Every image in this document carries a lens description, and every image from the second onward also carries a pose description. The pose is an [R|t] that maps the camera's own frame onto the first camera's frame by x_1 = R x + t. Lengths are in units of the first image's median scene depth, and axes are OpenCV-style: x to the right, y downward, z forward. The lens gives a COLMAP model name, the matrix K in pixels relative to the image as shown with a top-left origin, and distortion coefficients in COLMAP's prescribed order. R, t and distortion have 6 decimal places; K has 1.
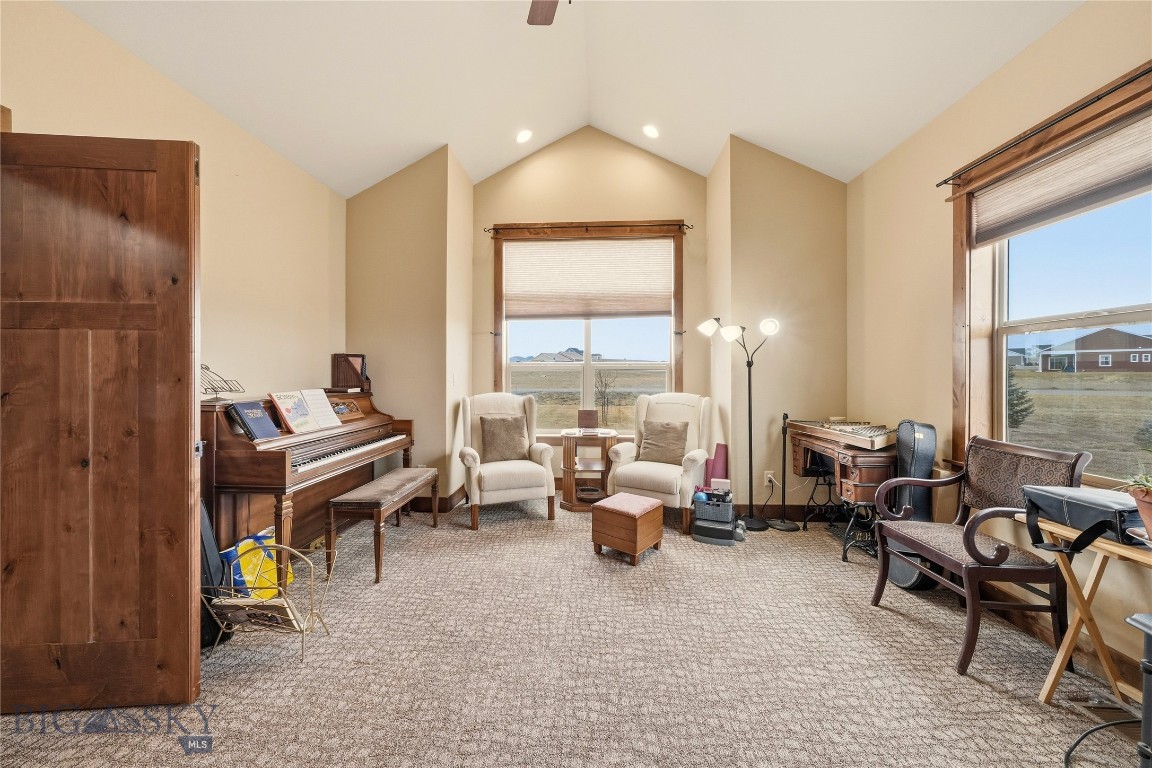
lens RADIAL K [[411.6, 0, 572.7], [0, 411.6, 378.3], [0, 0, 1]] dist [-0.003554, 0.000707]
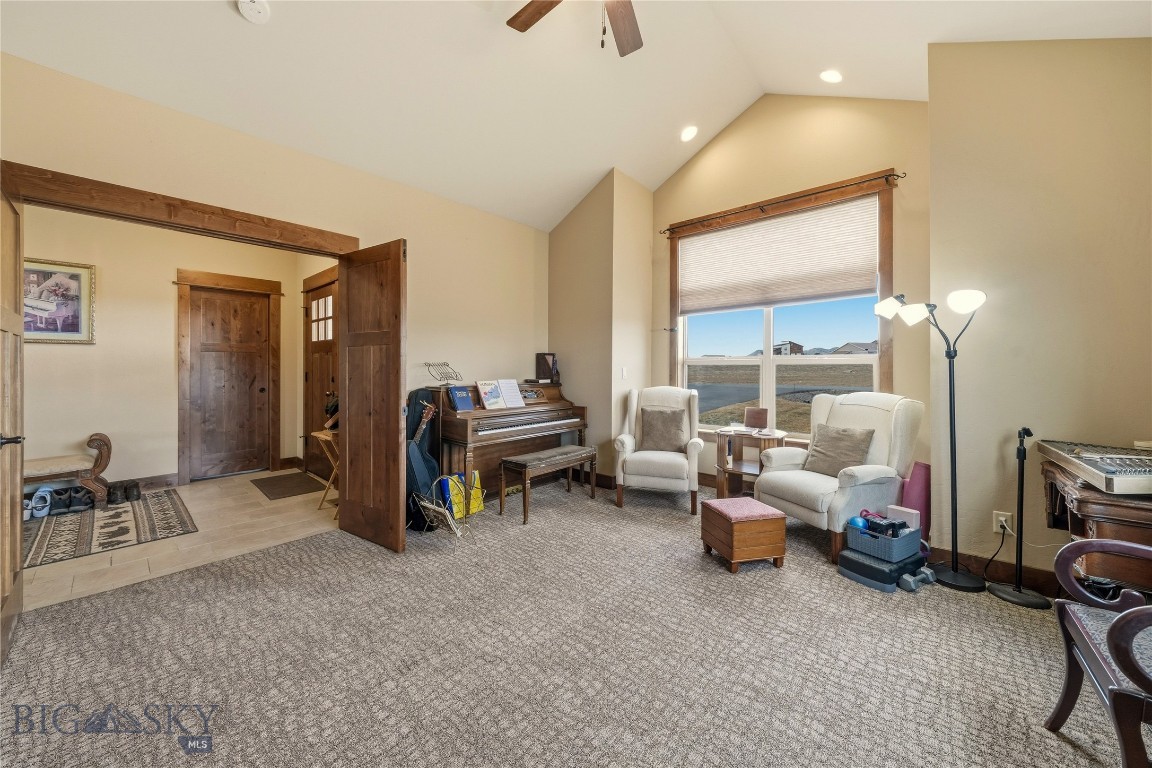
lens RADIAL K [[411.6, 0, 555.0], [0, 411.6, 371.2], [0, 0, 1]] dist [-0.003554, 0.000707]
pose [[0.781022, 0.004347, -0.624489, 0.316394], [-0.006569, 0.999978, -0.001256, -0.000298], [0.624469, 0.005083, 0.781033, 0.009277]]
